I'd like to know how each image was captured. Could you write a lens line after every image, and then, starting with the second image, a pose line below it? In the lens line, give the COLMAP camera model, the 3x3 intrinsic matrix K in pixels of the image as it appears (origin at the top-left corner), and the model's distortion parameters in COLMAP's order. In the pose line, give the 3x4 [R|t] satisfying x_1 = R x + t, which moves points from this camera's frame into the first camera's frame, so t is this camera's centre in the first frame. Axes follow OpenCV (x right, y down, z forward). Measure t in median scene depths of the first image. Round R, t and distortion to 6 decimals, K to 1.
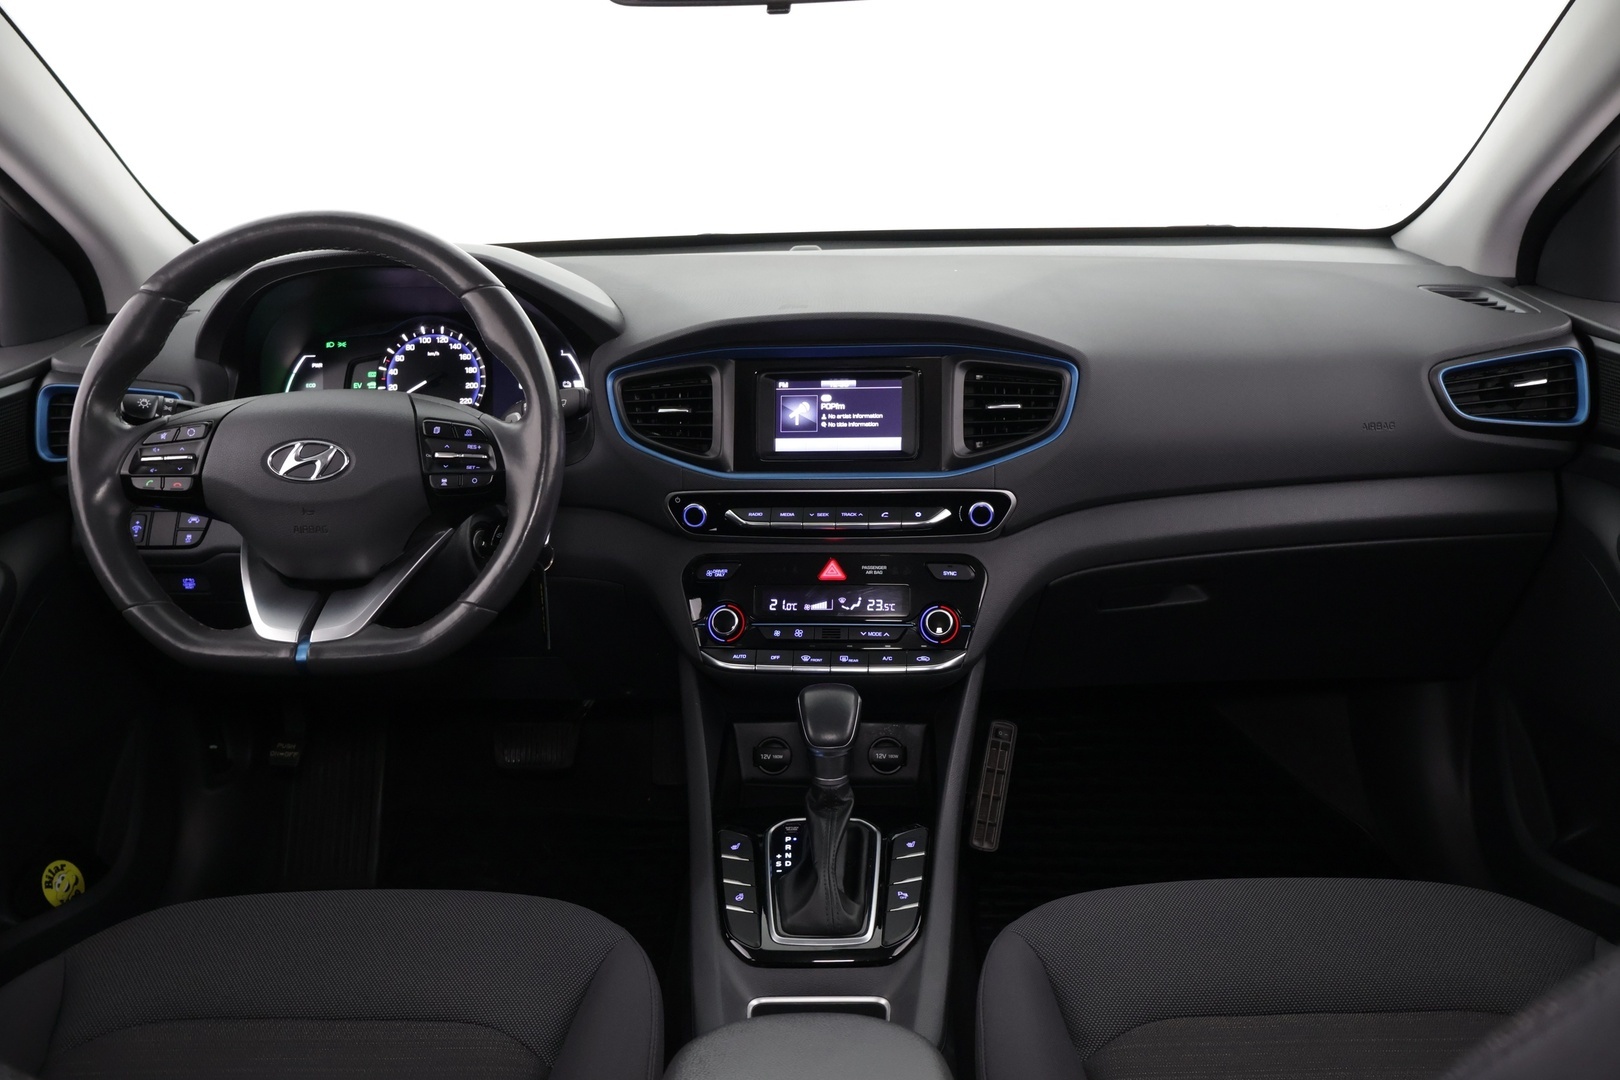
lens RADIAL K [[1381.6, 0, 810.0], [0, 1381.6, 540.0], [0, 0, 1]] dist [-0.015075, -0.003032]
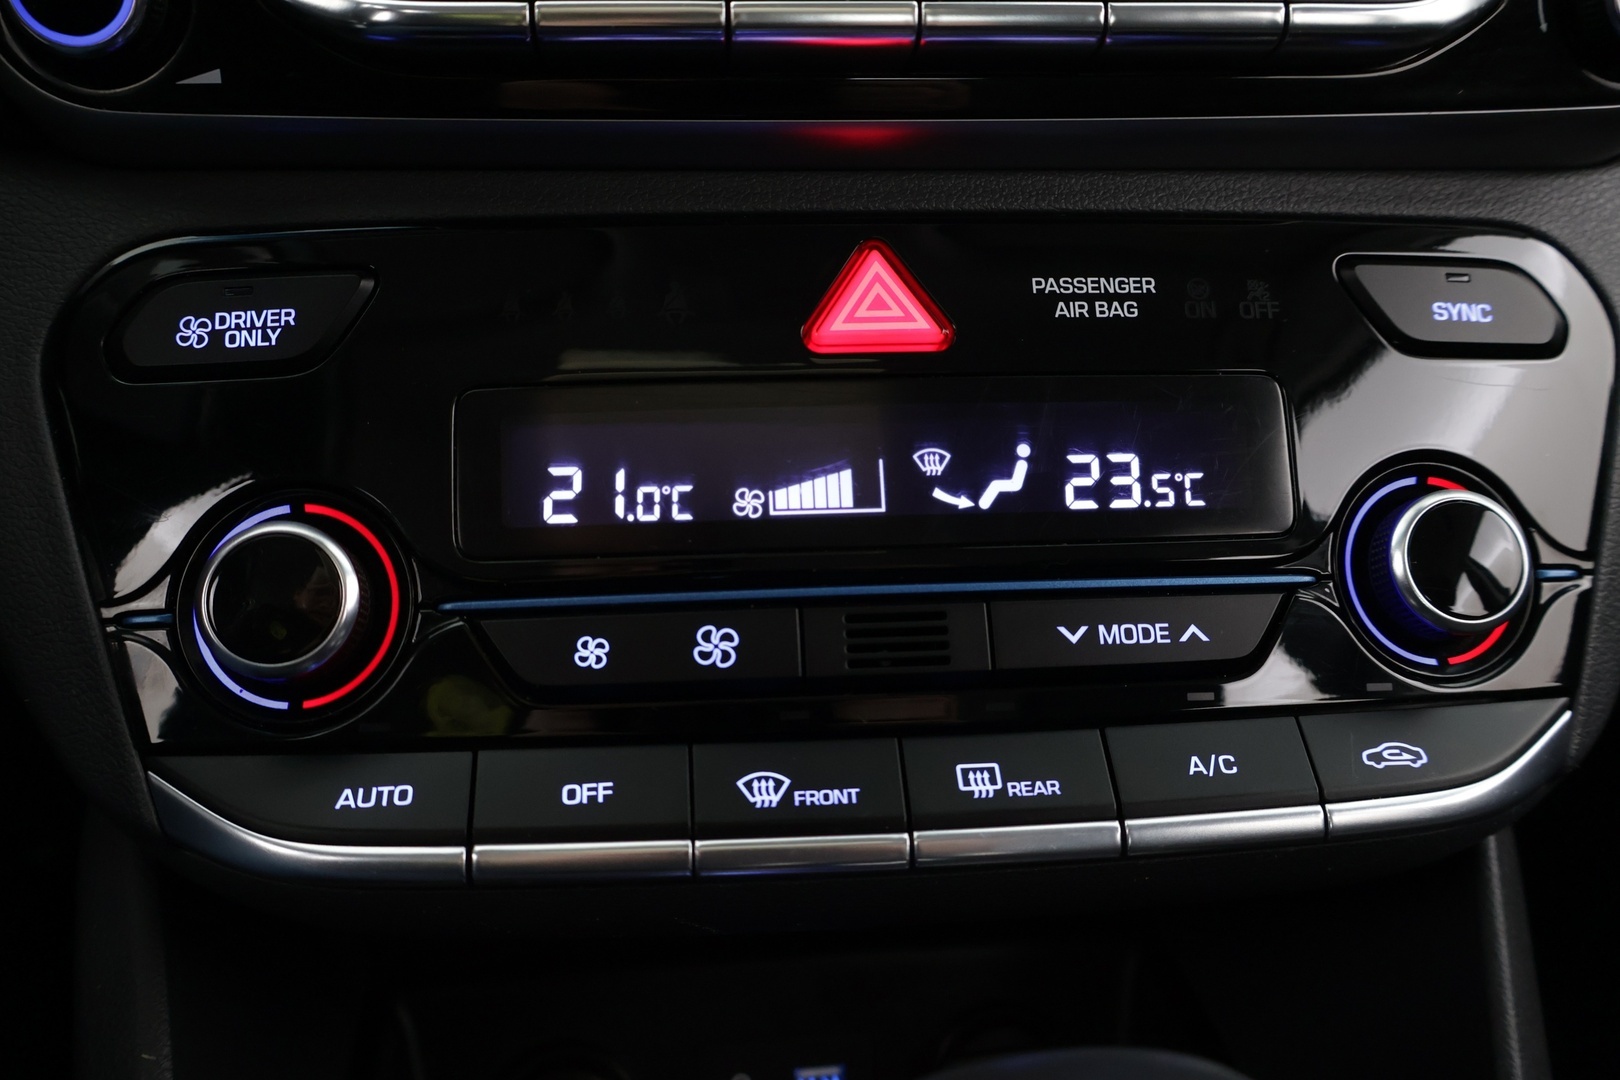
lens RADIAL K [[1381.6, 0, 810.0], [0, 1381.6, 540.0], [0, 0, 1]] dist [-0.015075, -0.003032]
pose [[0.980198, -0.028418, 0.195972, -0.030353], [0.027045, 0.999587, 0.009678, 0.052102], [-0.196167, -0.004186, 0.980562, 0.817350]]
